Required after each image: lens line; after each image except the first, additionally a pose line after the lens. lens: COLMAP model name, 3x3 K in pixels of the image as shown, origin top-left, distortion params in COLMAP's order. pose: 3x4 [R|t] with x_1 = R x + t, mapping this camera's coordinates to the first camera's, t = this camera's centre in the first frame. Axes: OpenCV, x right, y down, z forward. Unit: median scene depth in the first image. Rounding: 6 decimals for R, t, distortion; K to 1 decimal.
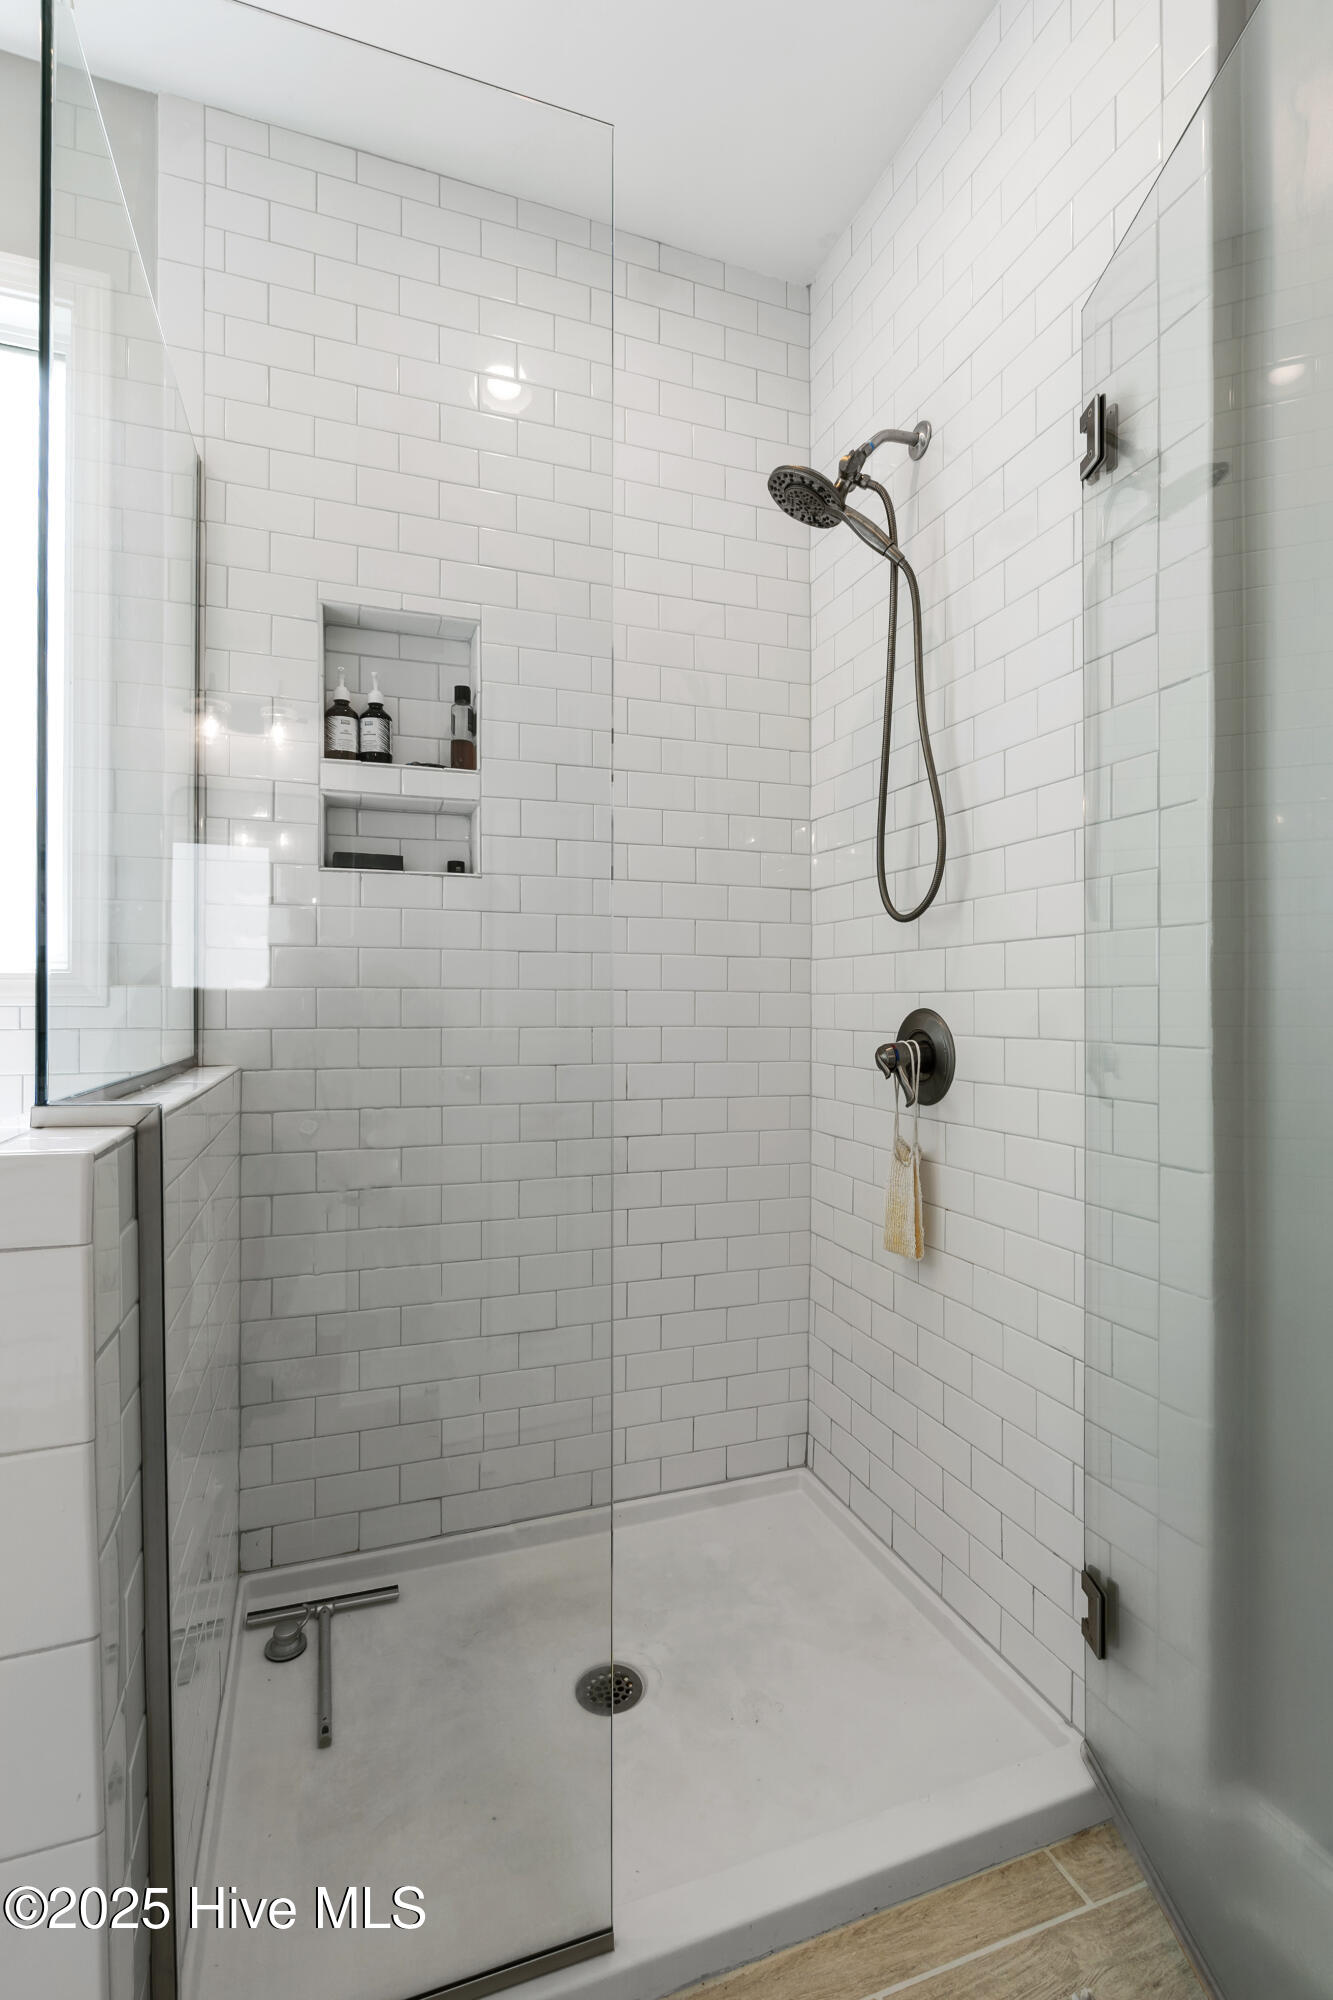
lens RADIAL K [[915.9, 0, 663.2], [0, 915.9, 1008.7], [0, 0, 1]] dist [-0.008321, 0.002044]
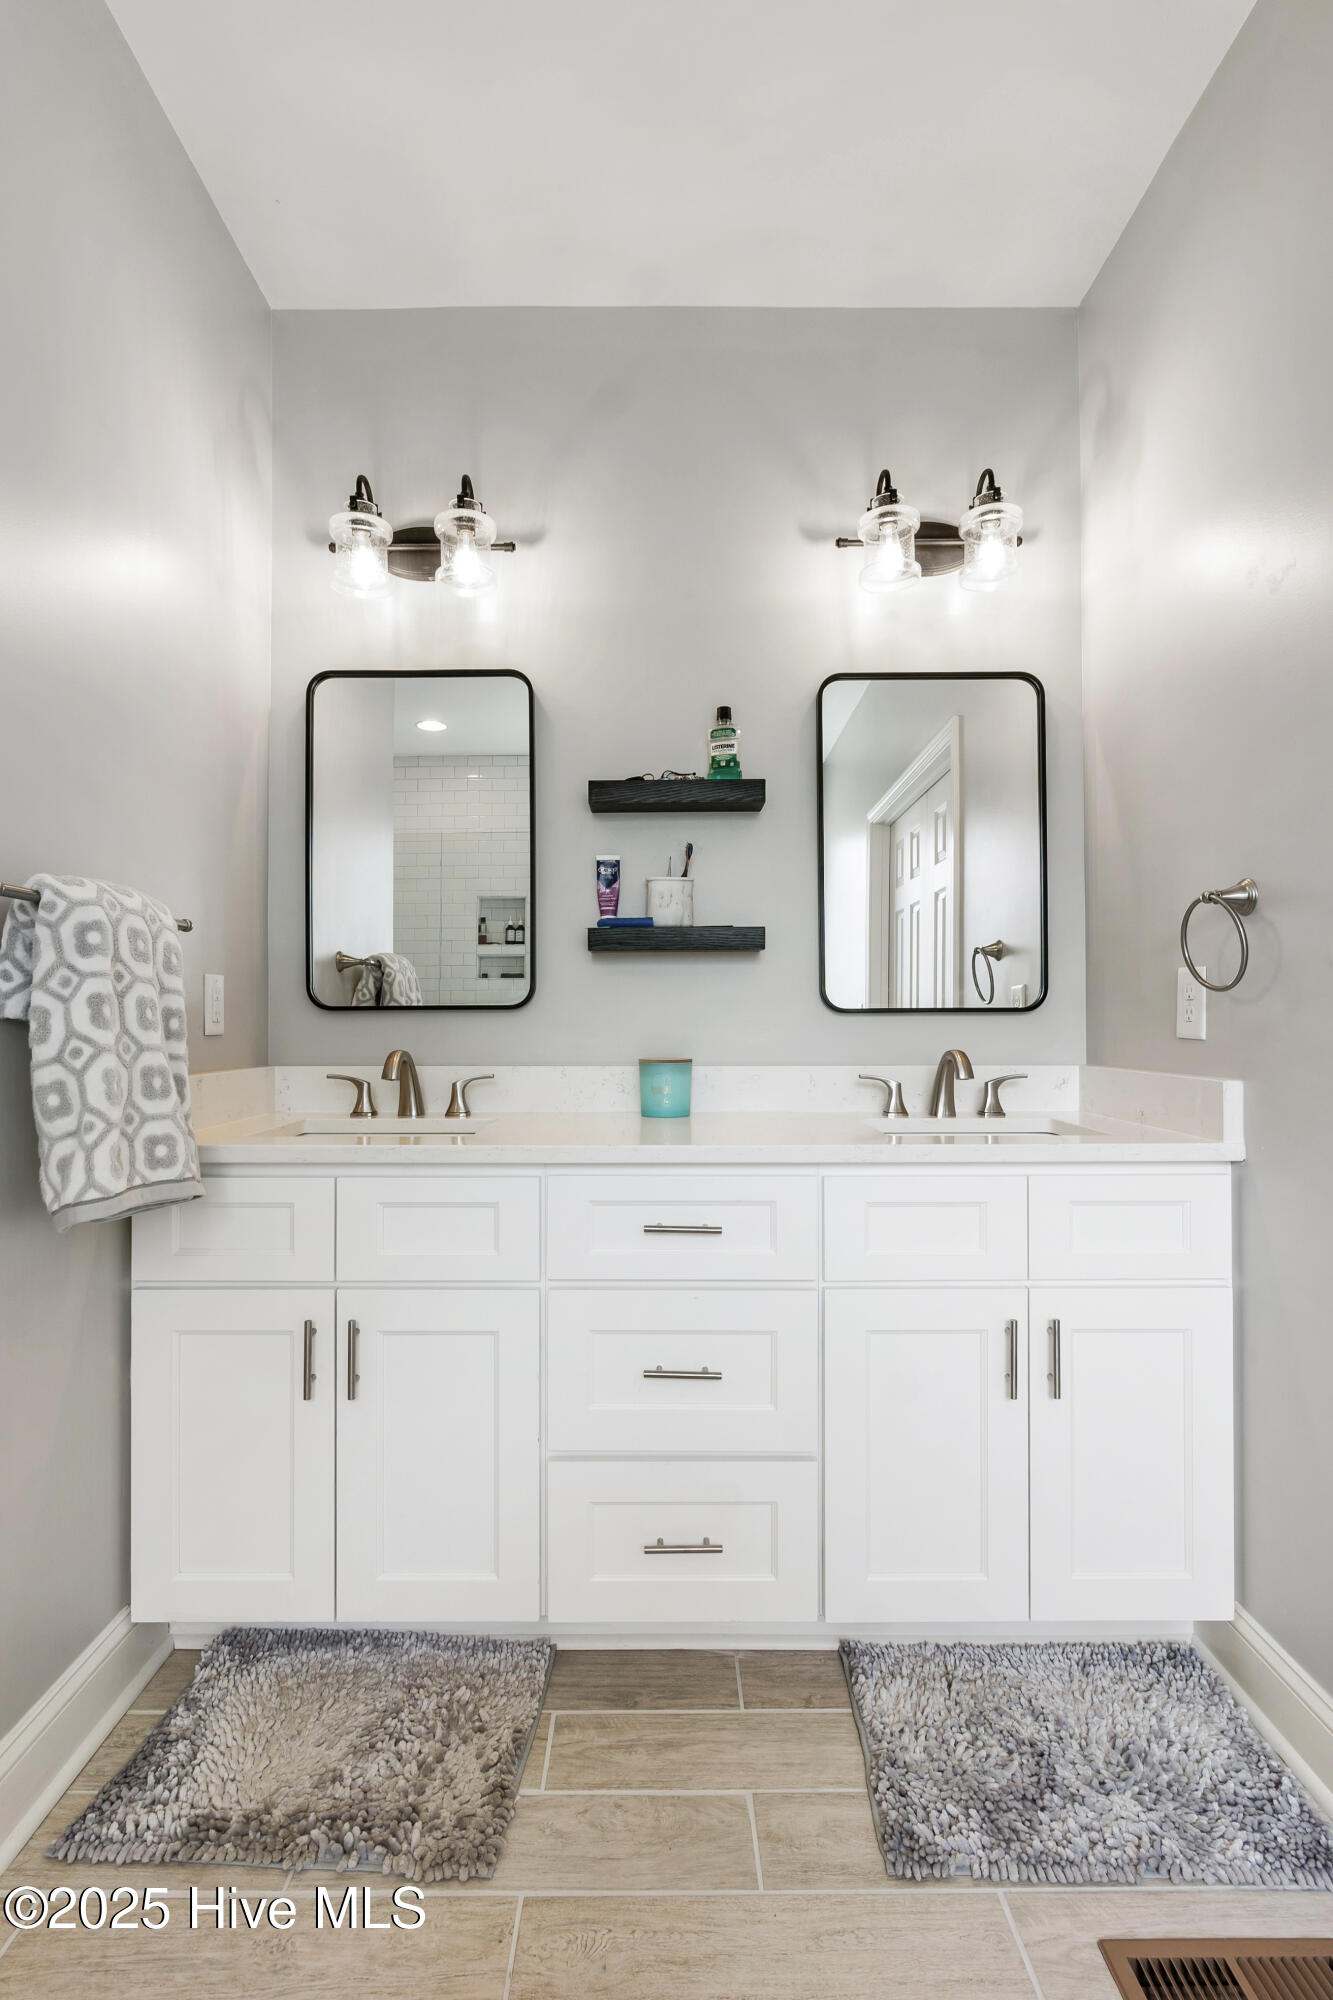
lens RADIAL K [[915.9, 0, 666.4], [0, 915.9, 1009.1], [0, 0, 1]] dist [-0.008321, 0.002044]
pose [[0.942090, -0.000418, -0.335360, 1.227907], [-0.003290, 0.999940, -0.010490, -0.012914], [0.335344, 0.010986, 0.942032, -1.816673]]
